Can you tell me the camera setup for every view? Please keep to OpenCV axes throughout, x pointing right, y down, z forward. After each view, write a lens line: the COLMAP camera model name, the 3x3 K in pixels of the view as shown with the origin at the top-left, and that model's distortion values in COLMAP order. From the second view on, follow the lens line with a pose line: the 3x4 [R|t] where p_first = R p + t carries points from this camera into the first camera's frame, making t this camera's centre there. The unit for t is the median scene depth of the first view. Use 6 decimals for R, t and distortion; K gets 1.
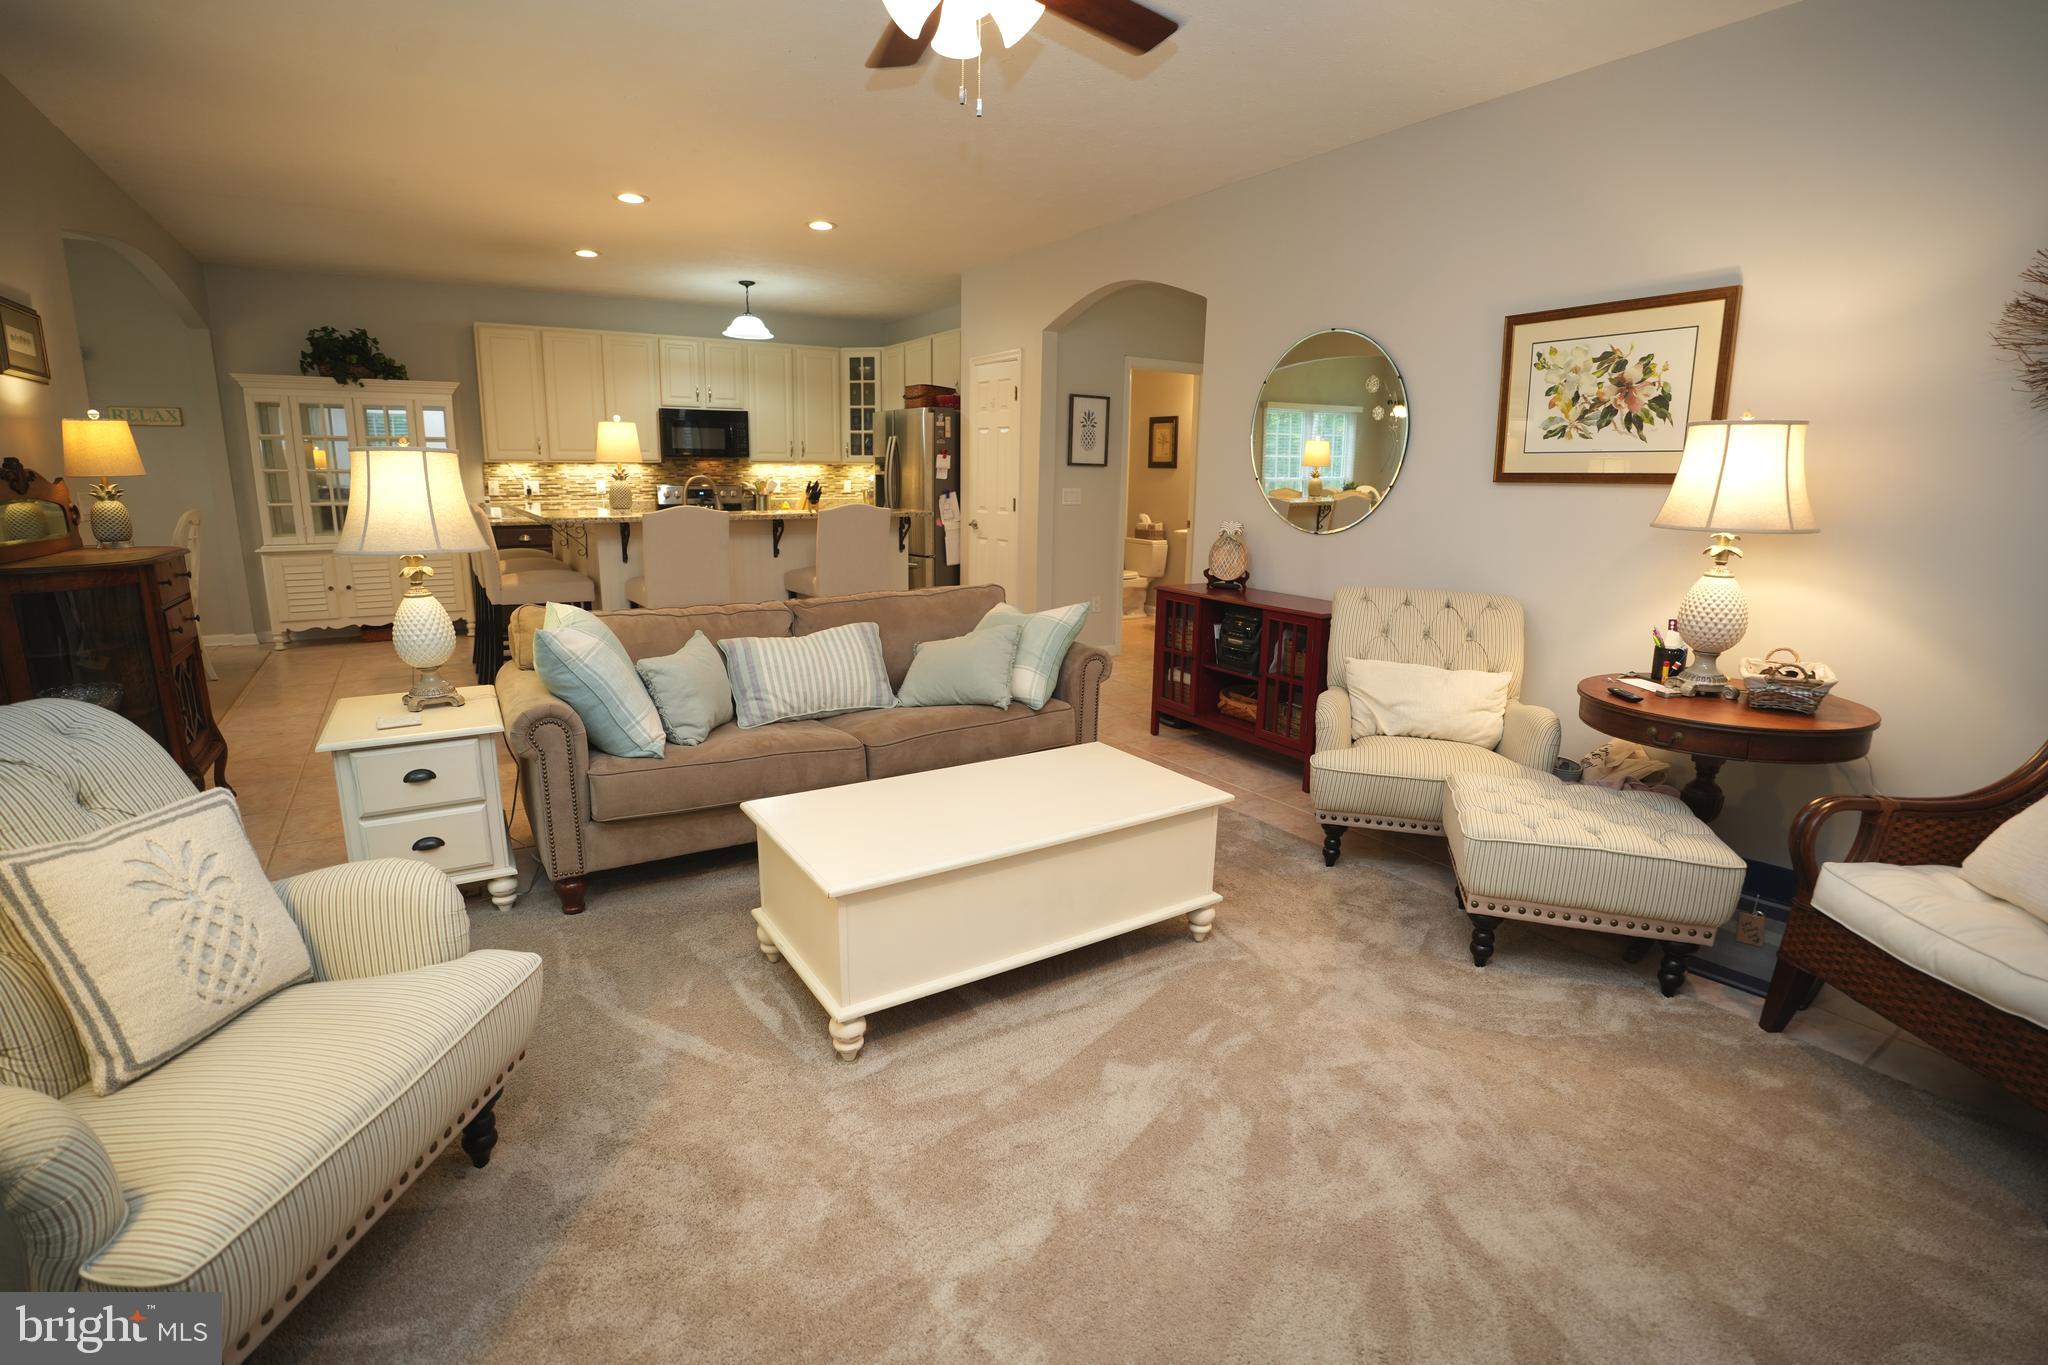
lens RADIAL K [[952.7, 0, 1024.0], [0, 952.7, 682.5], [0, 0, 1]] dist [-0.073309, 0.025785]
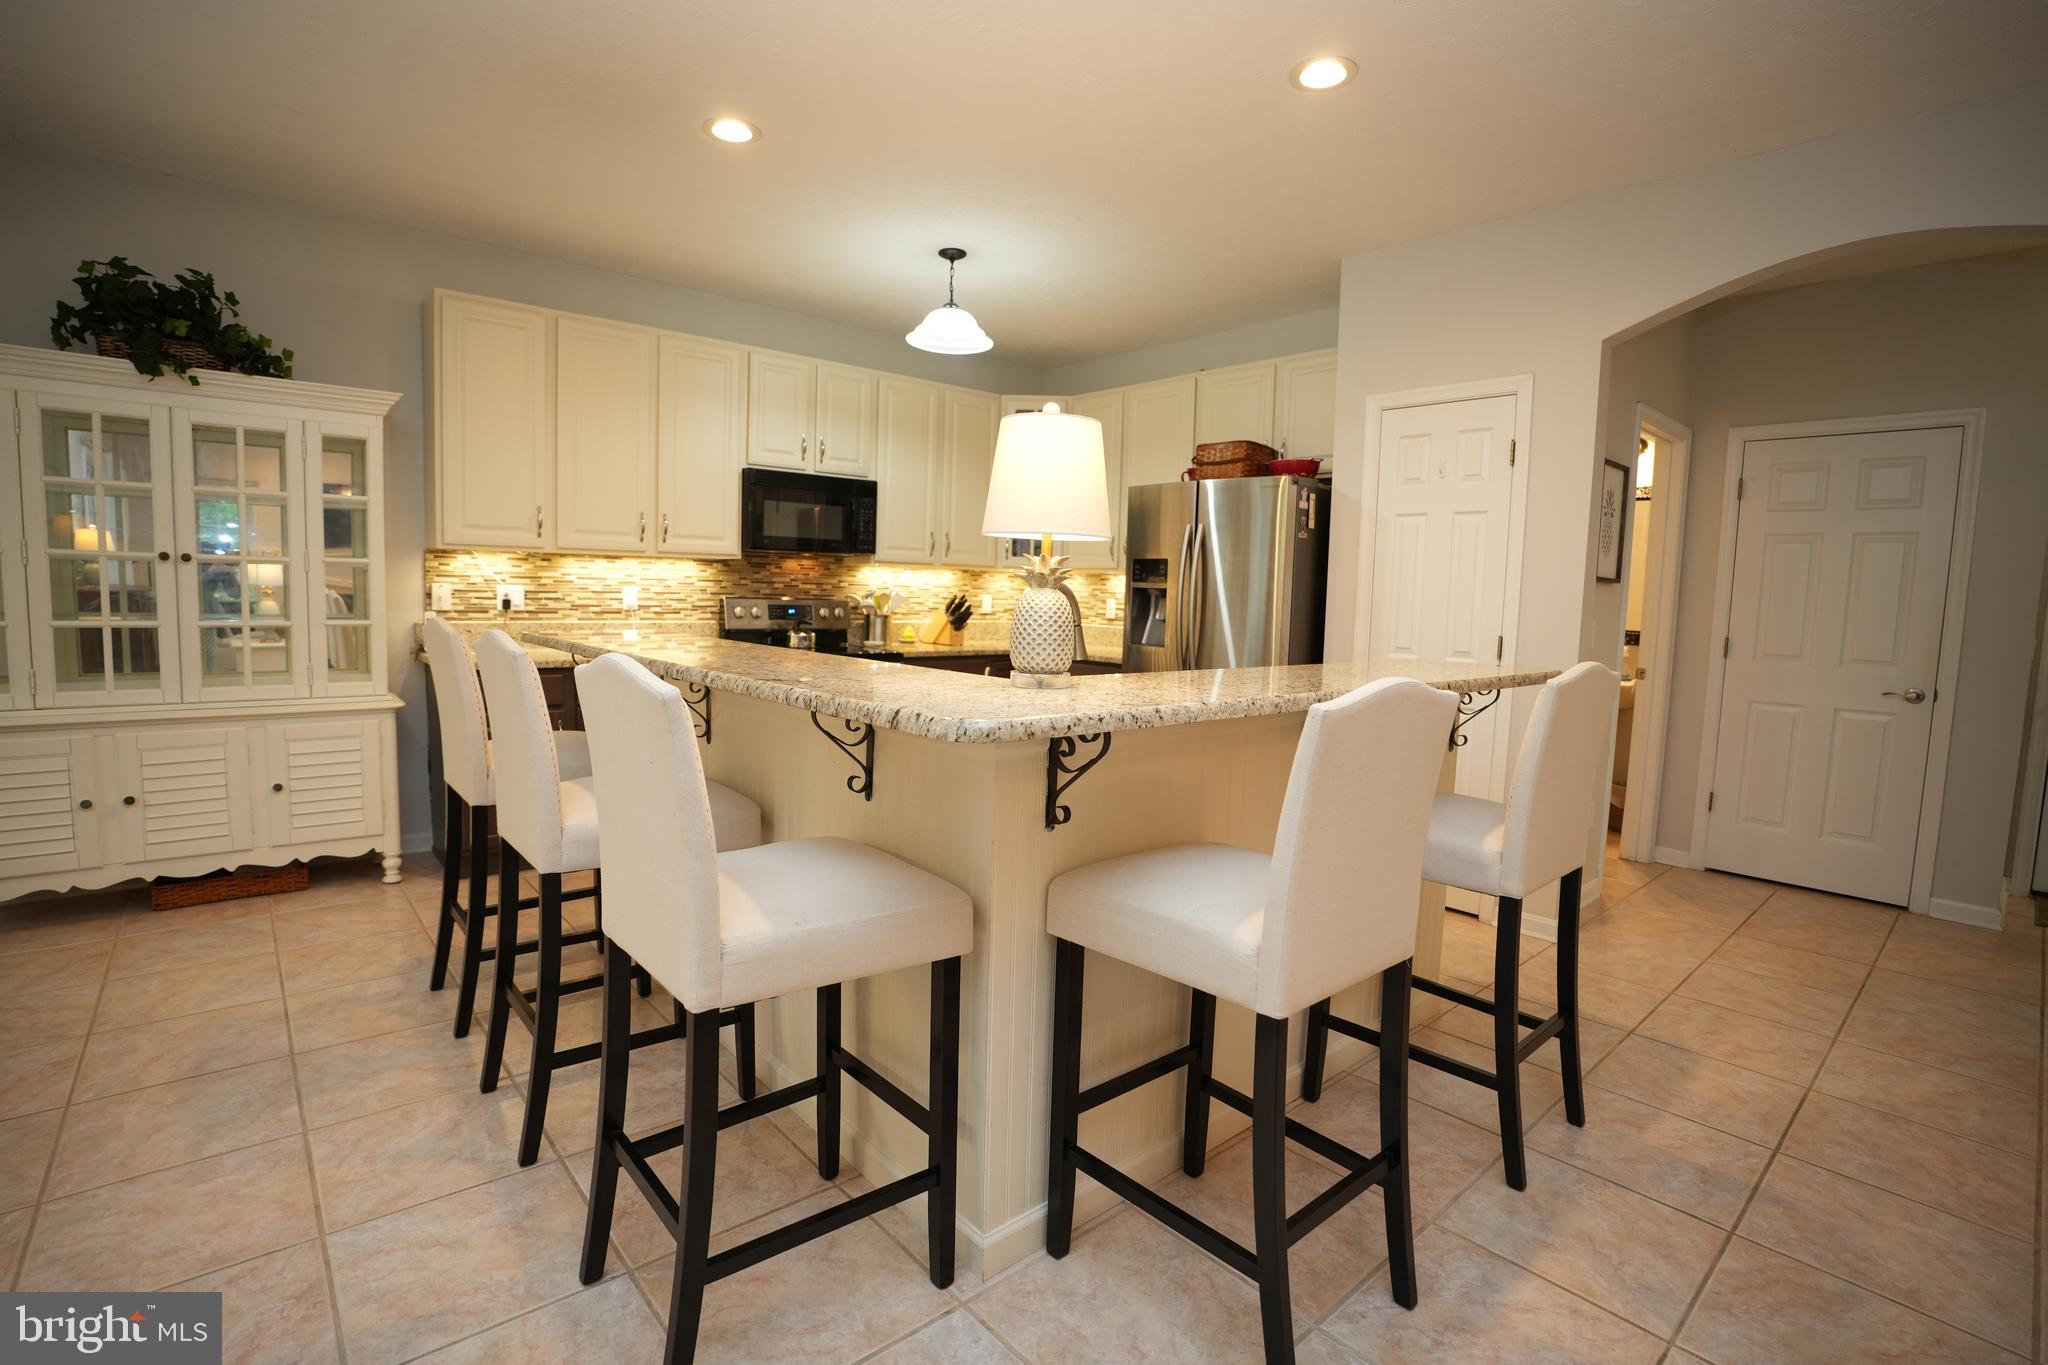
lens RADIAL K [[963.3, 0, 1019.0], [0, 963.3, 681.4], [0, 0, 1]] dist [-0.064458, 0.018875]
pose [[0.989612, 0.000774, 0.143761, -0.320096], [0.016163, 0.993047, -0.116604, -0.092119], [-0.142851, 0.117717, 0.982719, 0.425553]]
